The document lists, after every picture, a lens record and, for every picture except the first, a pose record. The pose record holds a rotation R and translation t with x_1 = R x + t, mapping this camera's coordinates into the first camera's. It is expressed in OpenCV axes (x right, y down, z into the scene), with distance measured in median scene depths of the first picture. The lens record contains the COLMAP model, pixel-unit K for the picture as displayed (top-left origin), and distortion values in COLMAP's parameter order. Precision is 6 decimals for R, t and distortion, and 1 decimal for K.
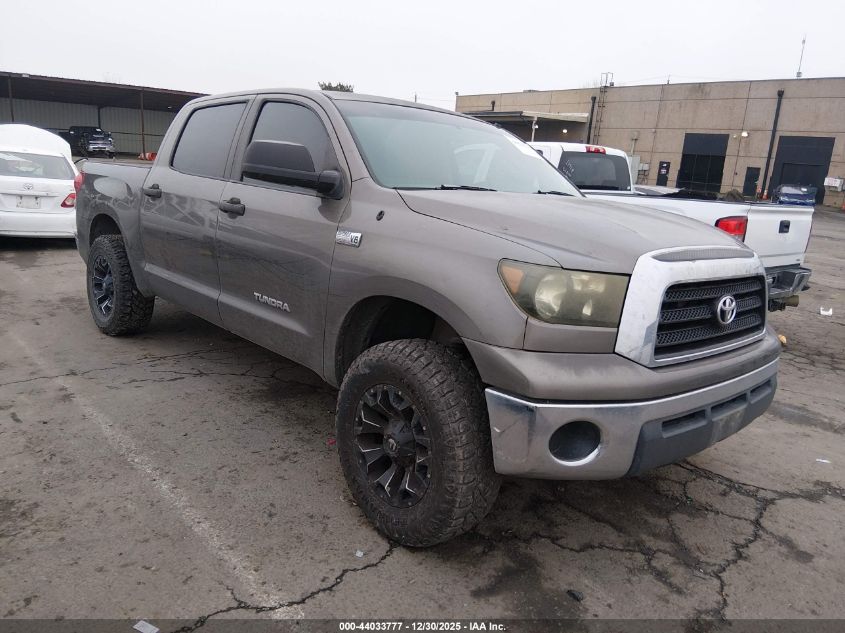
lens RADIAL K [[644.8, 0, 422.5], [0, 644.8, 316.5], [0, 0, 1]] dist [-0.000484, -0.076078]
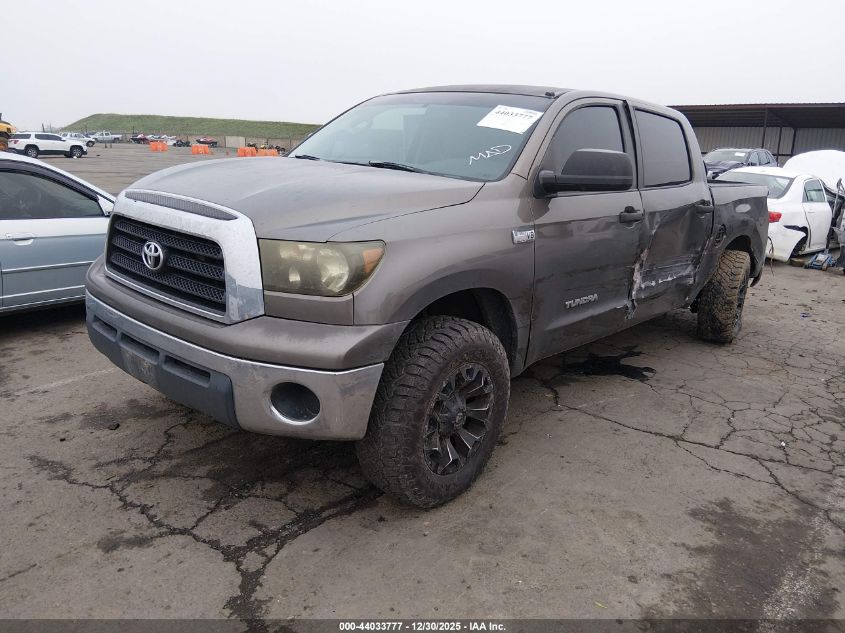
lens RADIAL K [[644.8, 0, 422.5], [0, 644.8, 316.5], [0, 0, 1]] dist [-0.000484, -0.076078]
pose [[0.118232, 0.192656, -0.974117, 1.338765], [-0.264093, 0.951768, 0.156182, -0.165590], [0.957223, 0.238792, 0.163409, 1.096510]]
